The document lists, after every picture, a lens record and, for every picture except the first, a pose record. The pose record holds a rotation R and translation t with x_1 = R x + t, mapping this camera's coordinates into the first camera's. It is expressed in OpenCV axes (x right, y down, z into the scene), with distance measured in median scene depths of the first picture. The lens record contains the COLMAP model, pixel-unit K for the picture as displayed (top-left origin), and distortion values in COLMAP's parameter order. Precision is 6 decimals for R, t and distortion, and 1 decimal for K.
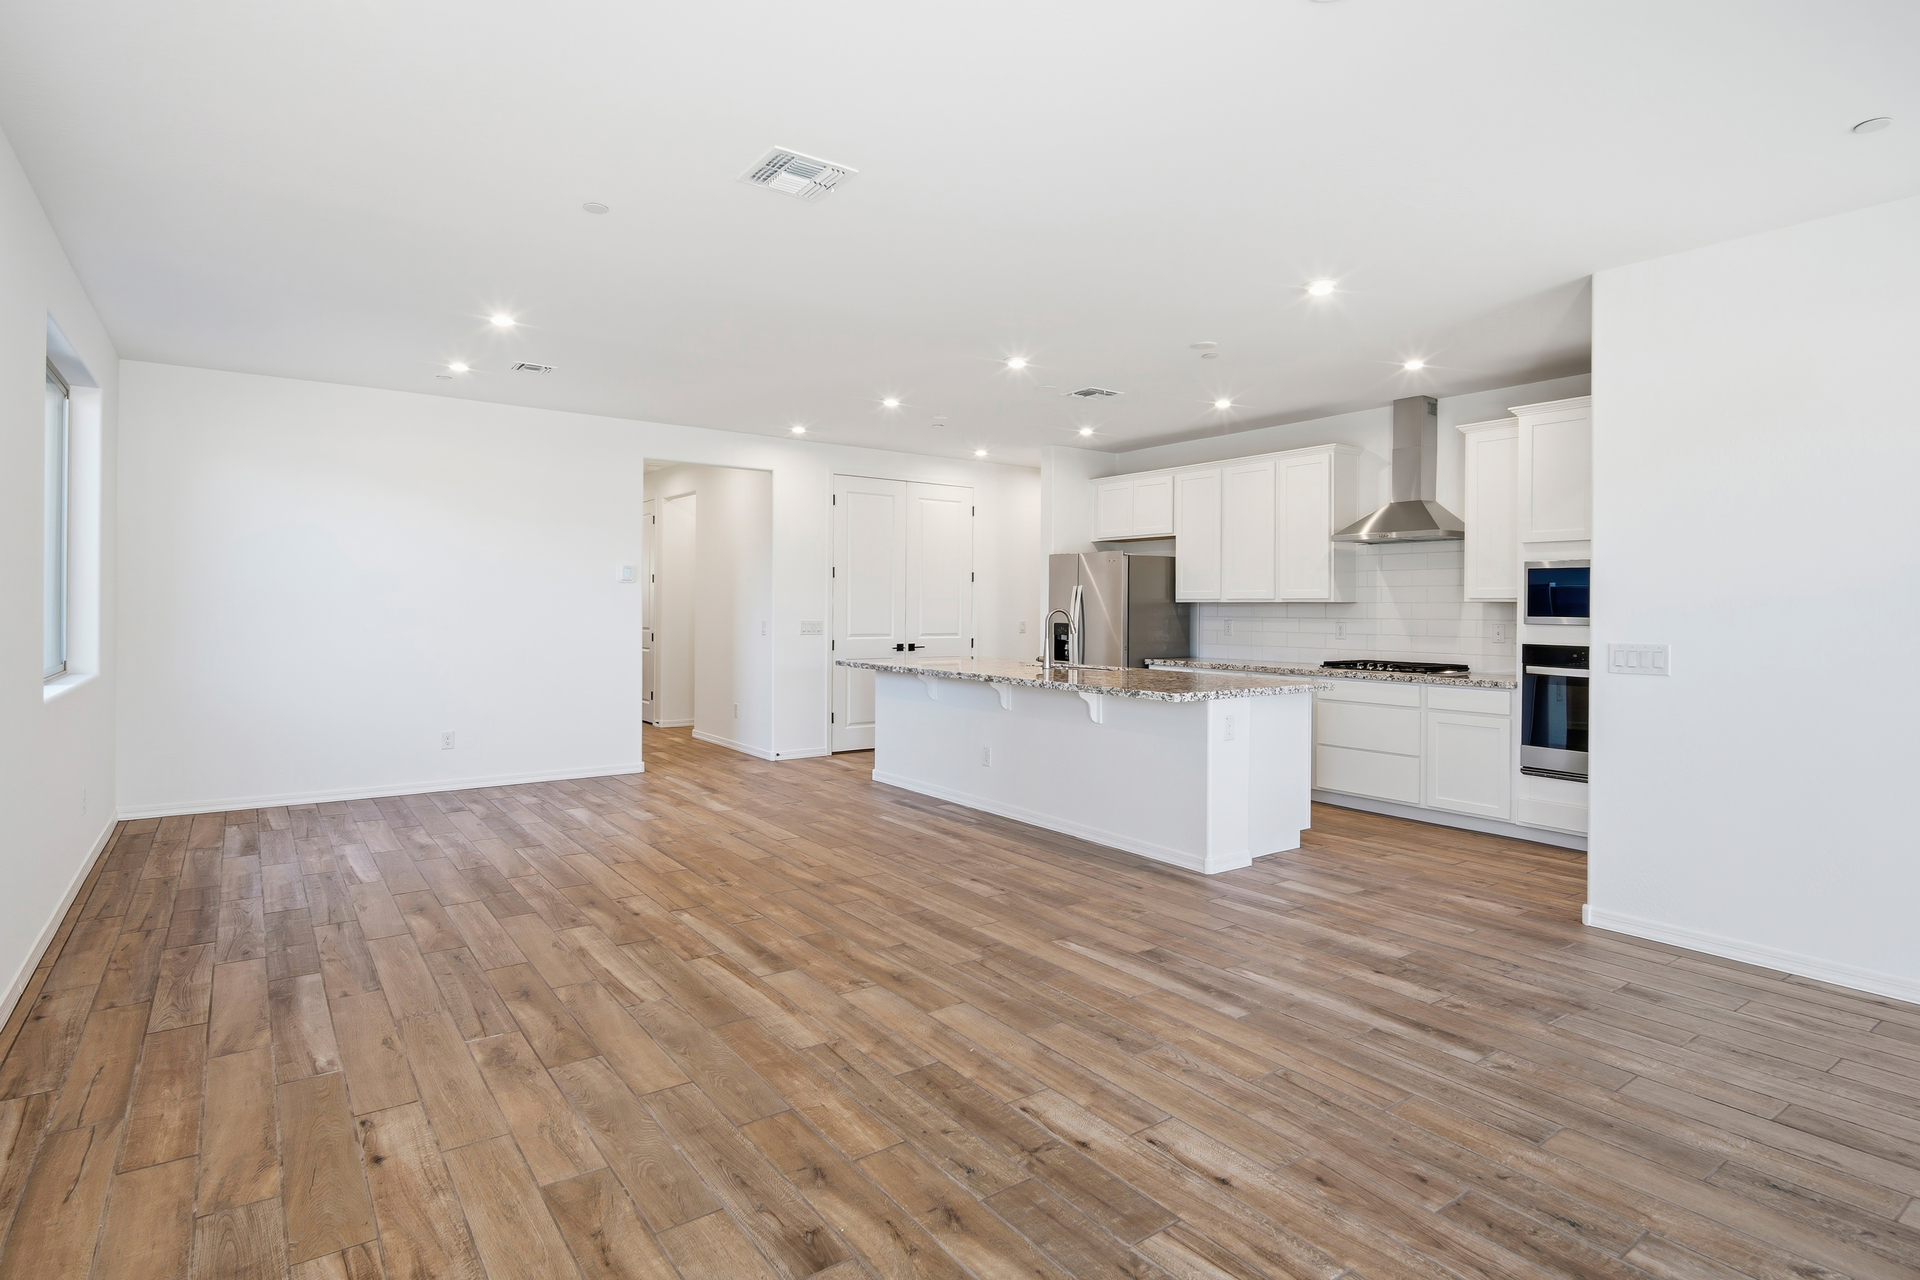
lens RADIAL K [[994.7, 0, 961.4], [0, 994.7, 606.7], [0, 0, 1]] dist [-0.001243, -0.002685]
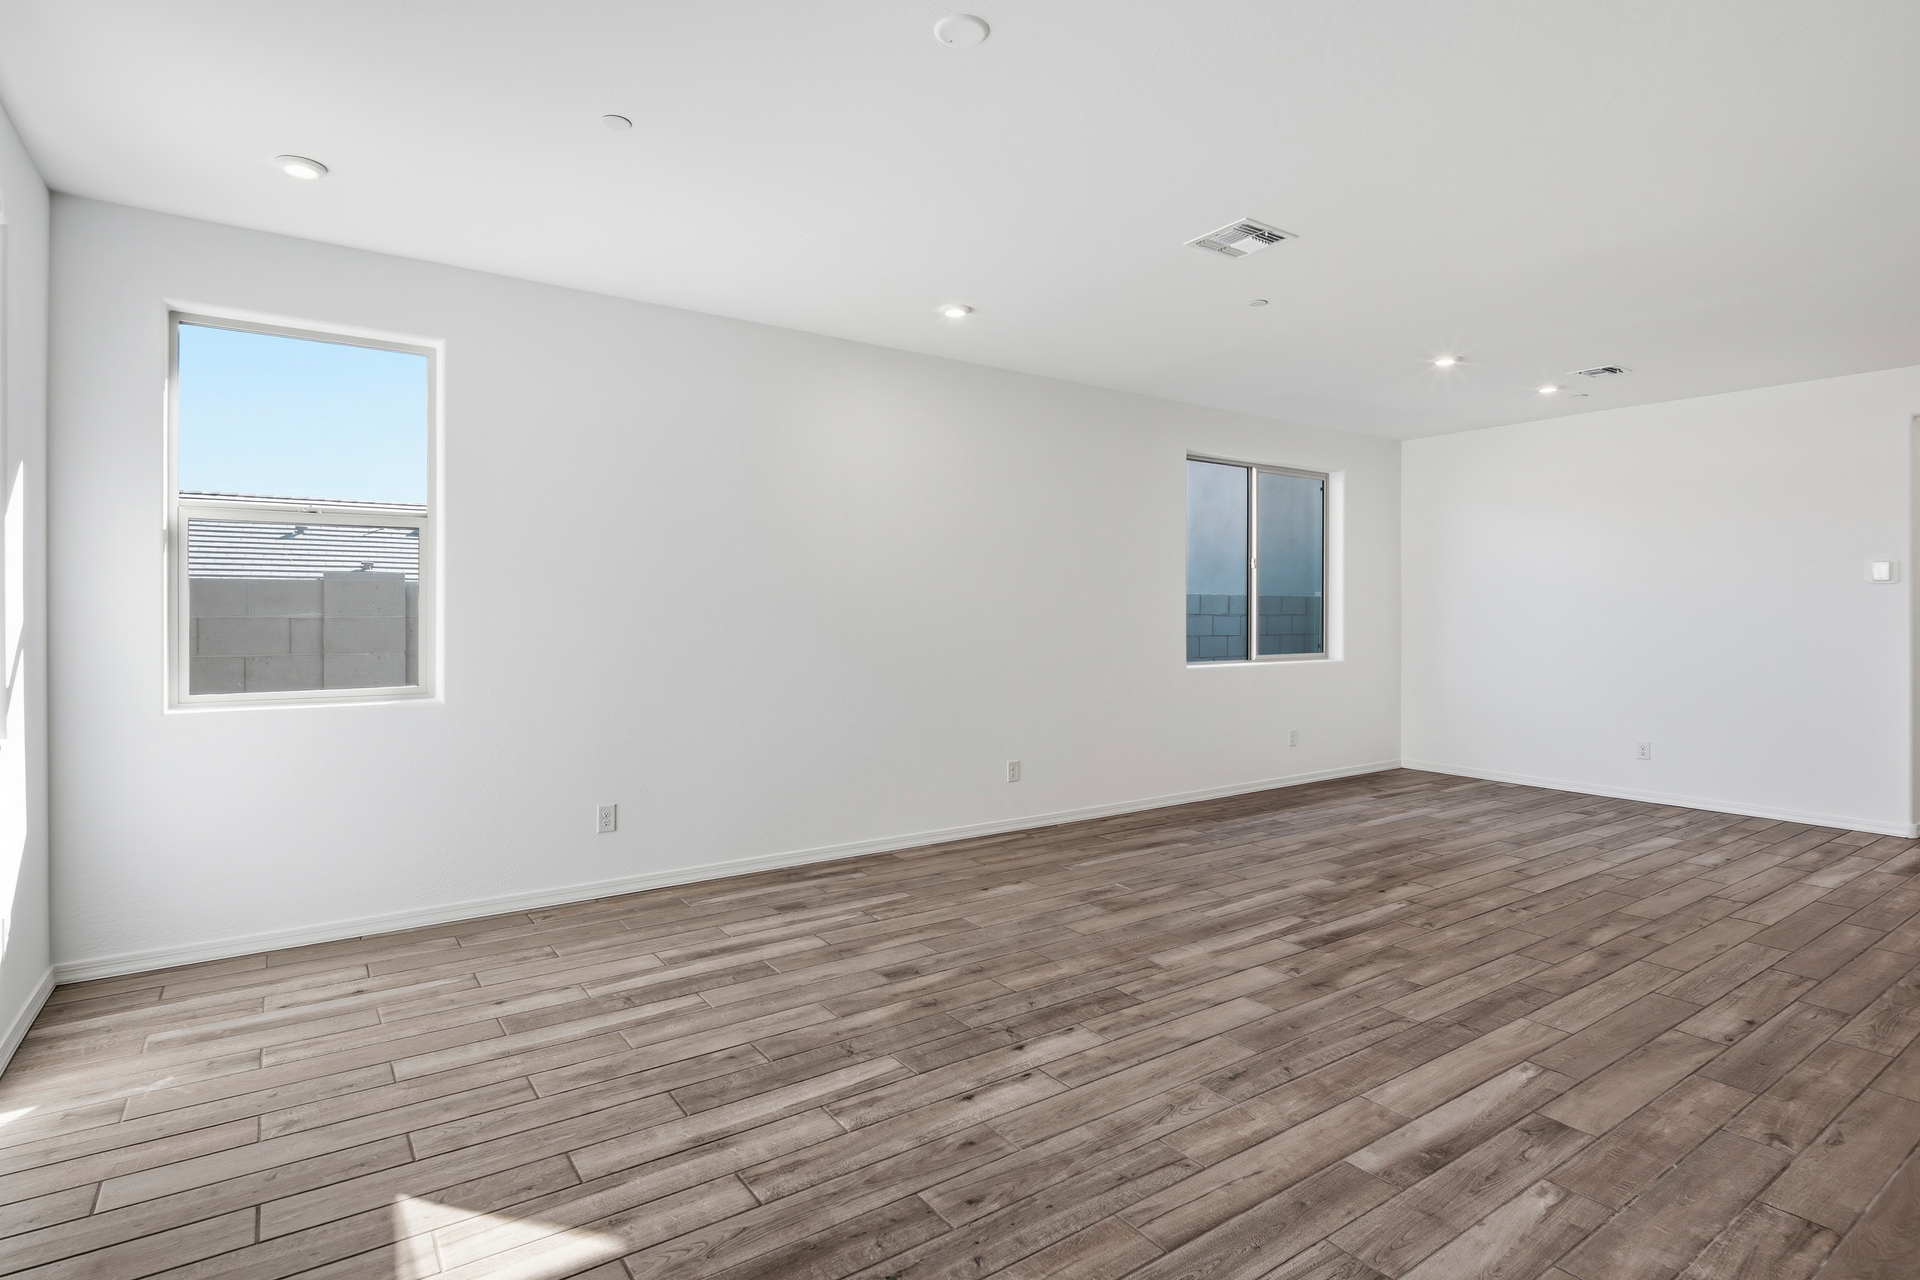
lens RADIAL K [[967.0, 0, 956.3], [0, 967.0, 614.2], [0, 0, 1]] dist [-0.002252, -0.002092]
pose [[-0.020970, -0.005850, -0.999763, 0.921933], [-0.000126, 0.999983, -0.005849, 0.005800], [0.999780, 0.000004, -0.020971, 0.656884]]
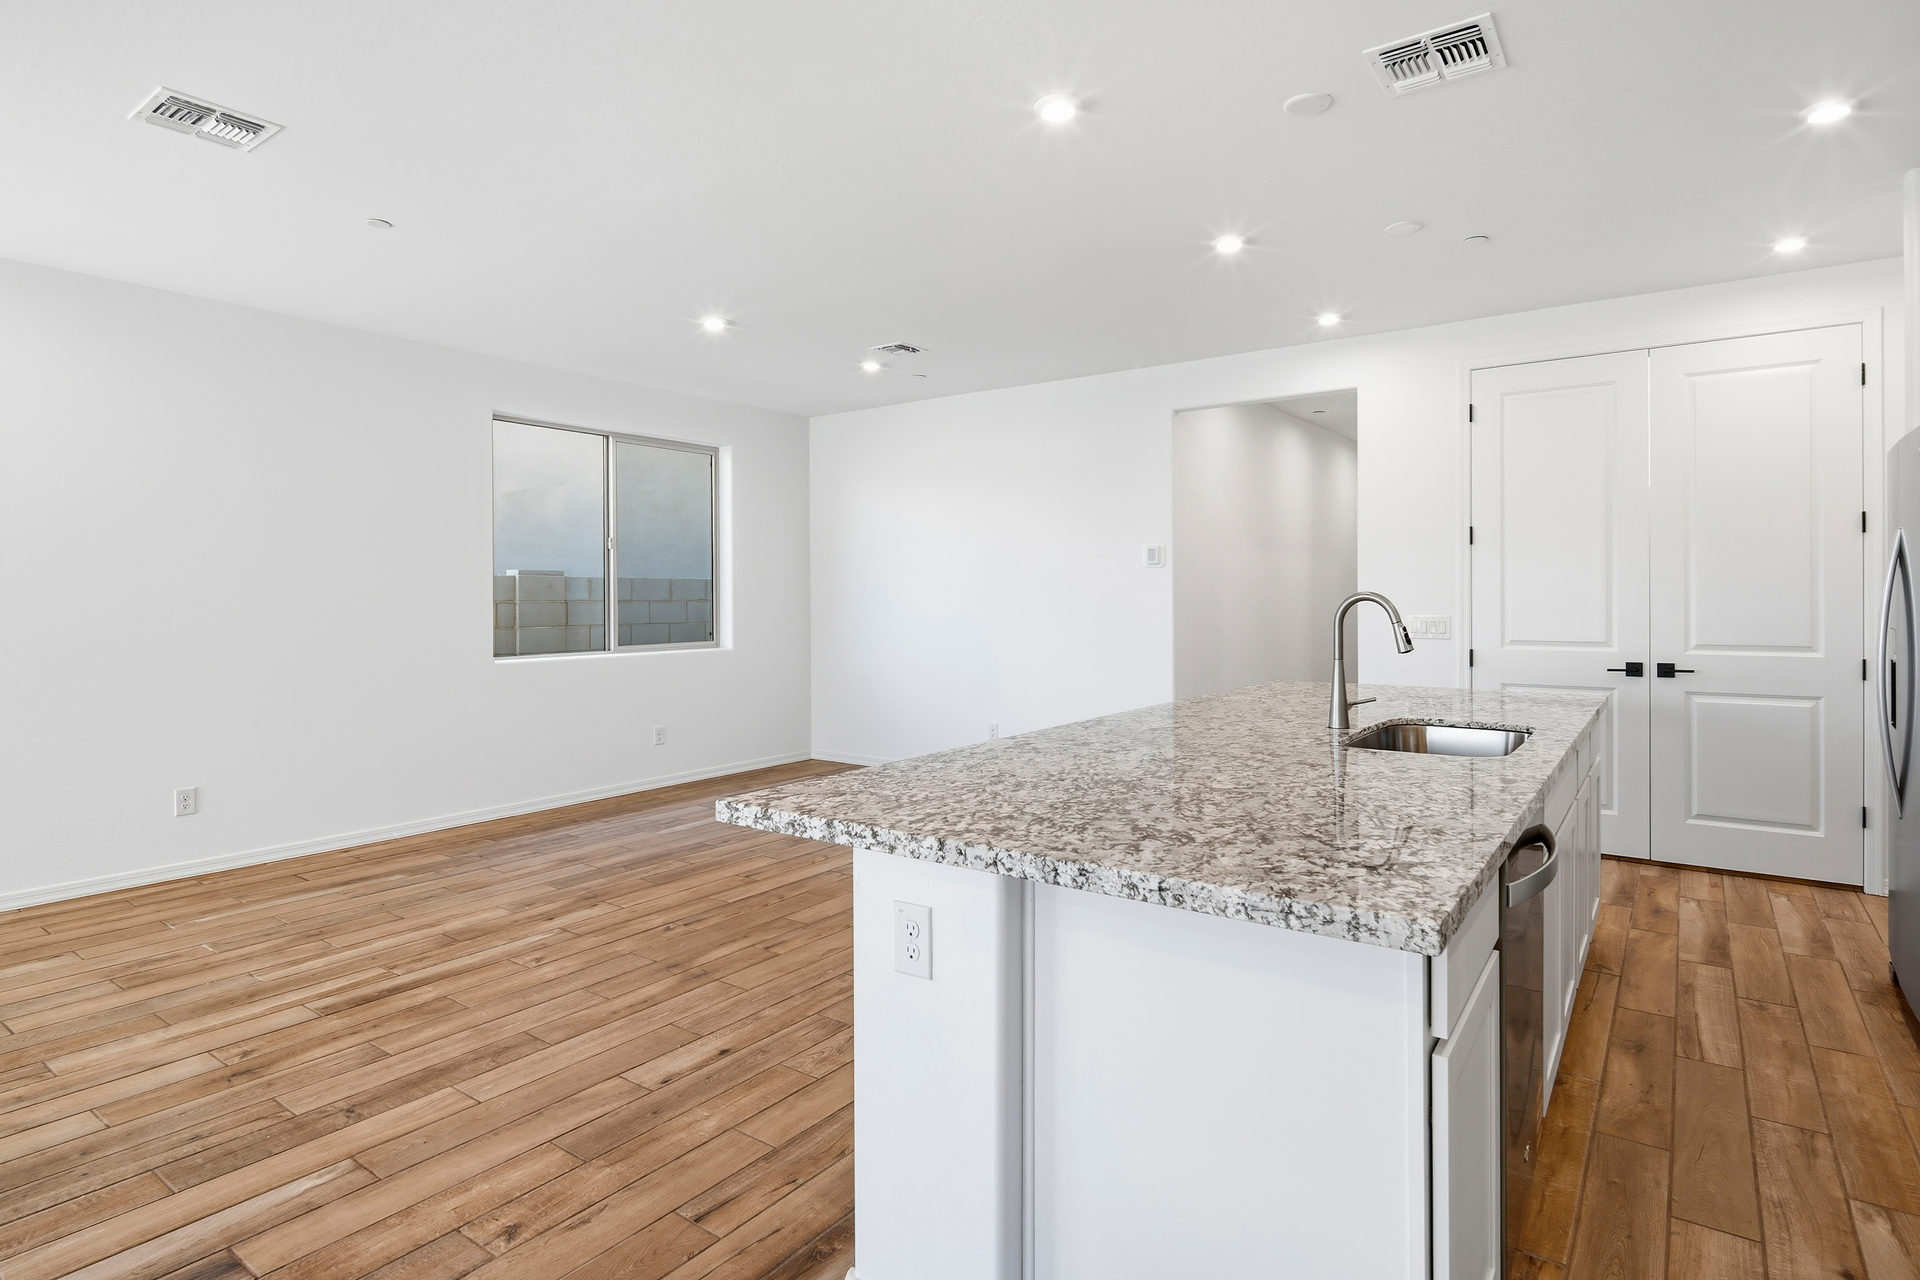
lens RADIAL K [[994.7, 0, 961.4], [0, 994.7, 606.7], [0, 0, 1]] dist [-0.001243, -0.002685]
pose [[0.307694, -0.000972, -0.951485, 0.859345], [0.008876, 0.999959, 0.001849, 0.008774], [0.951444, -0.009015, 0.307690, 1.306202]]
